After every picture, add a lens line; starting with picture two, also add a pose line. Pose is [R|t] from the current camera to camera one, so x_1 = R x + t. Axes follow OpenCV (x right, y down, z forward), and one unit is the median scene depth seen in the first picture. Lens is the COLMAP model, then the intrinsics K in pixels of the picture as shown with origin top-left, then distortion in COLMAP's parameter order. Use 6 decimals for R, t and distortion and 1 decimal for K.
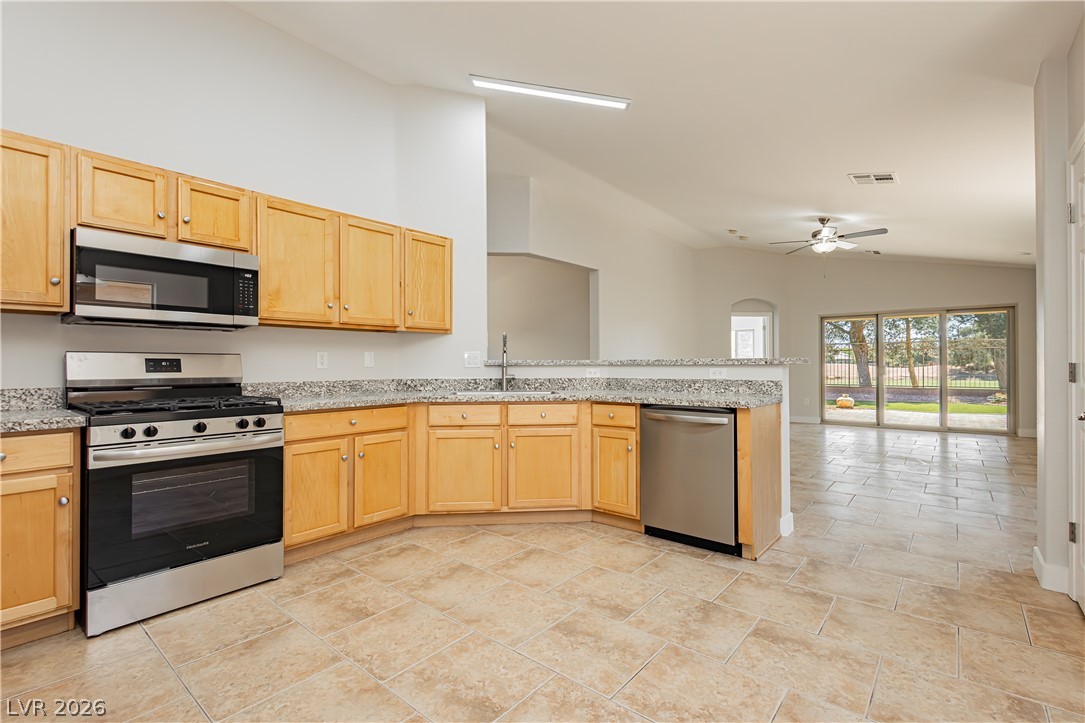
lens RADIAL K [[507.1, 0, 540.4], [0, 507.1, 362.6], [0, 0, 1]] dist [0.011359, -0.004634]
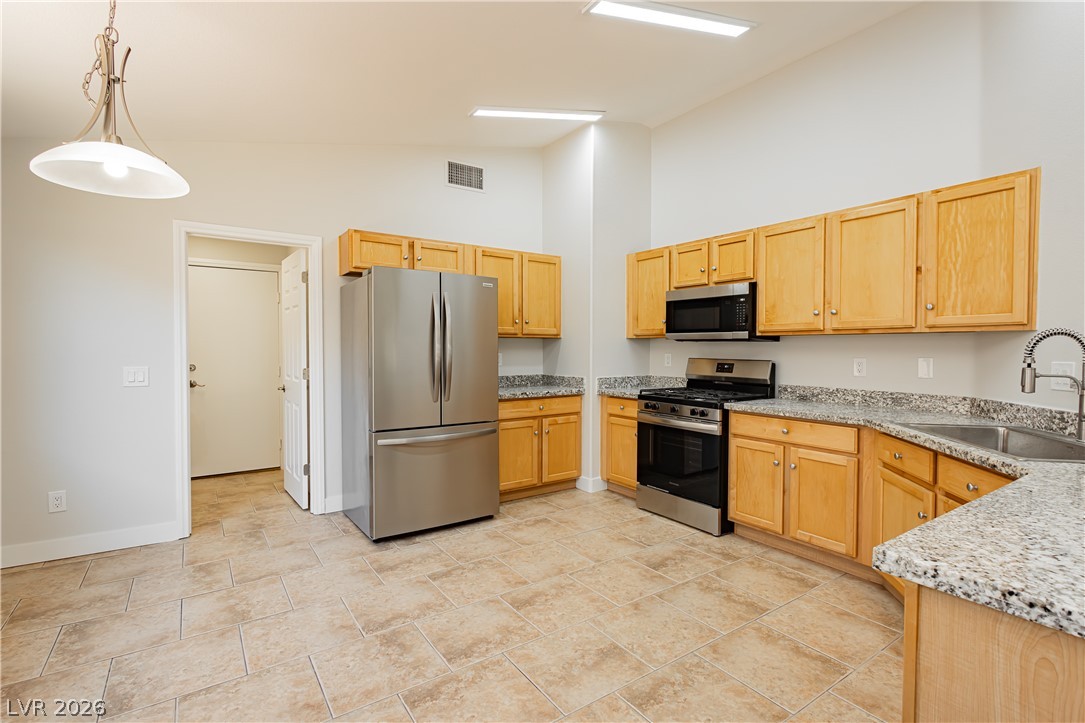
lens RADIAL K [[507.1, 0, 538.3], [0, 507.1, 360.8], [0, 0, 1]] dist [0.011359, -0.004634]
pose [[-0.274187, 0.031599, -0.961157, 0.806286], [0.003941, 0.999489, 0.031735, -0.062441], [0.961668, 0.004914, -0.274171, 0.884645]]
